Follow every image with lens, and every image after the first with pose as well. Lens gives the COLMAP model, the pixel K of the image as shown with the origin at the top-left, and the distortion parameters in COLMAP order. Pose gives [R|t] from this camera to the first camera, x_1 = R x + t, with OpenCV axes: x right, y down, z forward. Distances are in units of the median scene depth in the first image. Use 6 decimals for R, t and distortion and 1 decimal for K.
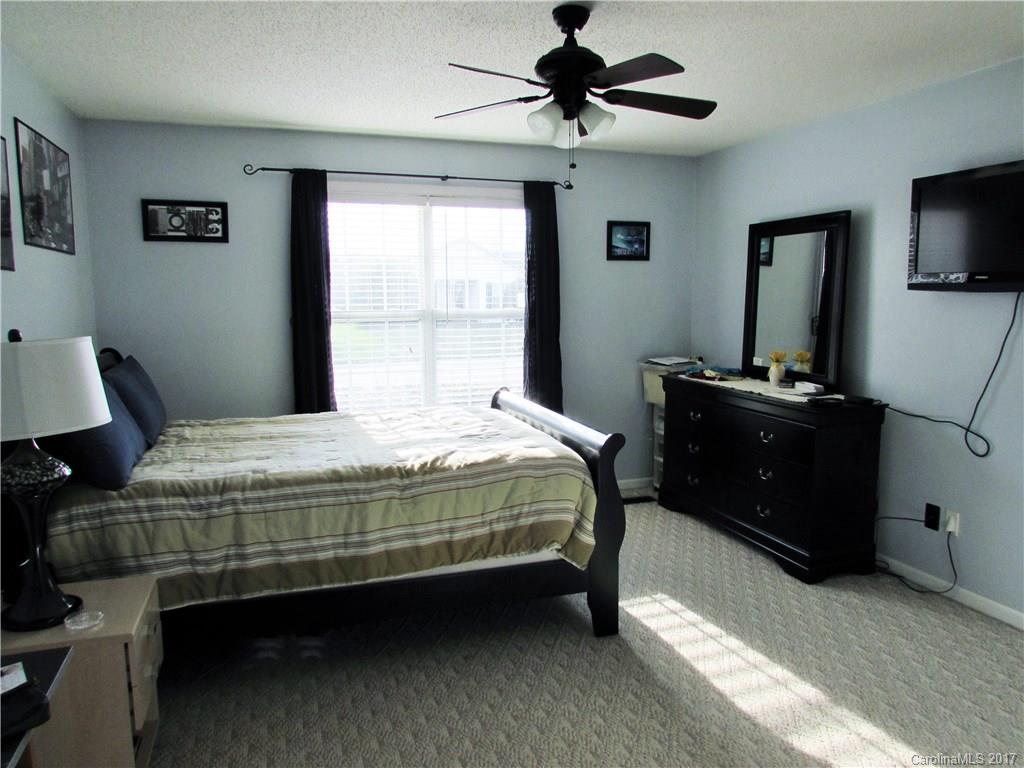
lens RADIAL K [[716.4, 0, 513.0], [0, 716.4, 388.1], [0, 0, 1]] dist [-0.024673, 0.004266]
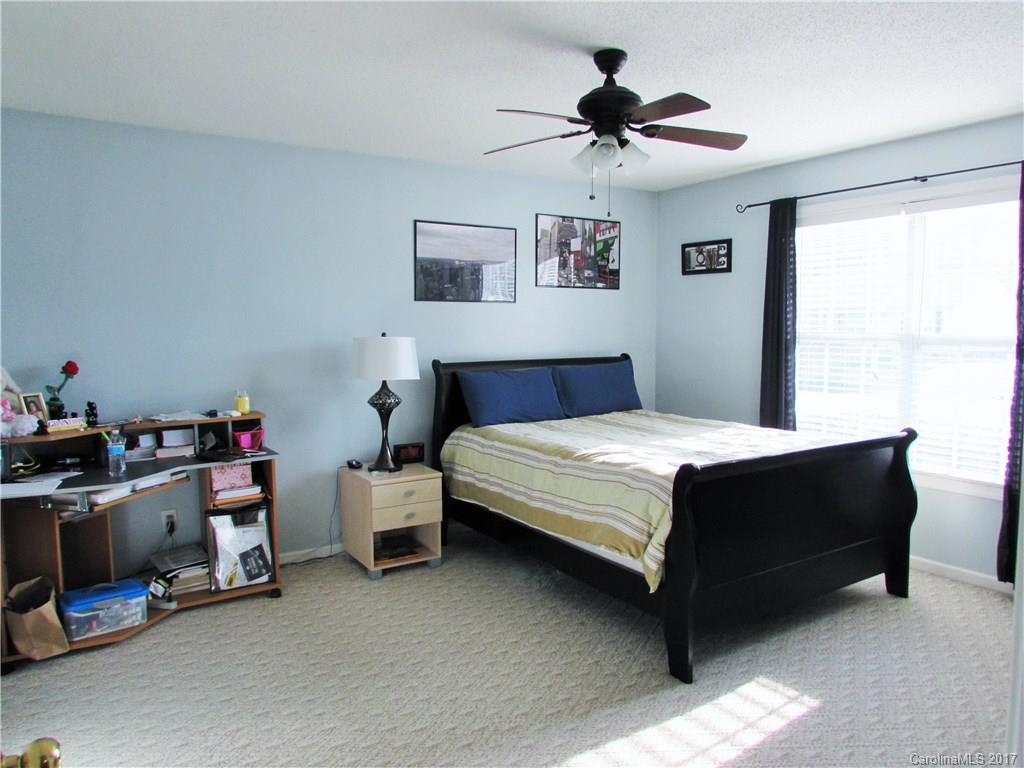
lens RADIAL K [[700.1, 0, 516.2], [0, 700.1, 382.4], [0, 0, 1]] dist [-0.033709, 0.001157]
pose [[0.263468, 0.084800, -0.960934, 0.662494], [-0.119454, 0.991330, 0.054731, -0.043890], [0.957244, 0.100367, 0.271314, 0.372572]]
